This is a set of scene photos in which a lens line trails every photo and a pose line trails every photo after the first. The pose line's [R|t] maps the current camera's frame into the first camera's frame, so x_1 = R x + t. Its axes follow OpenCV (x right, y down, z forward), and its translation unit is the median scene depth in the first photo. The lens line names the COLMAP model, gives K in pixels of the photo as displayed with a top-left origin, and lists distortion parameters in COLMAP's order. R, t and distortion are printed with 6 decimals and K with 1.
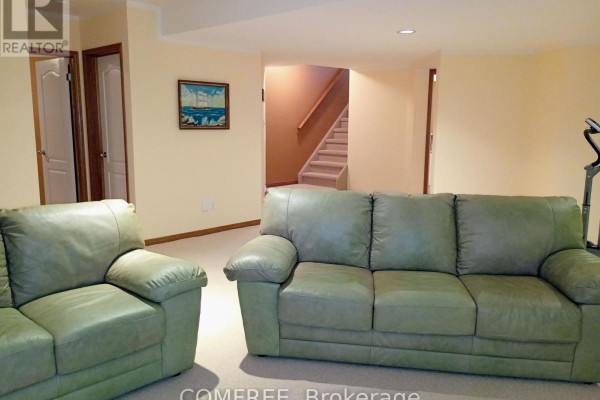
lens RADIAL K [[514.9, 0, 300.0], [0, 514.9, 200.0], [0, 0, 1]] dist [0.005397, 0.001324]
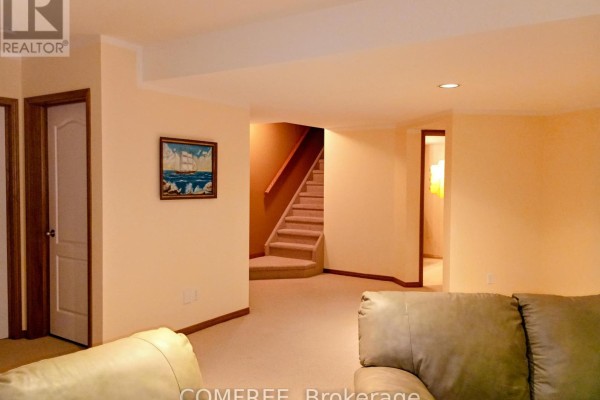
lens RADIAL K [[514.9, 0, 300.0], [0, 514.9, 200.0], [0, 0, 1]] dist [0.005397, 0.001324]
pose [[0.982991, -0.006998, 0.183521, -0.161755], [0.027495, 0.993620, -0.109381, -0.043789], [-0.181584, 0.112566, 0.976911, 0.193949]]
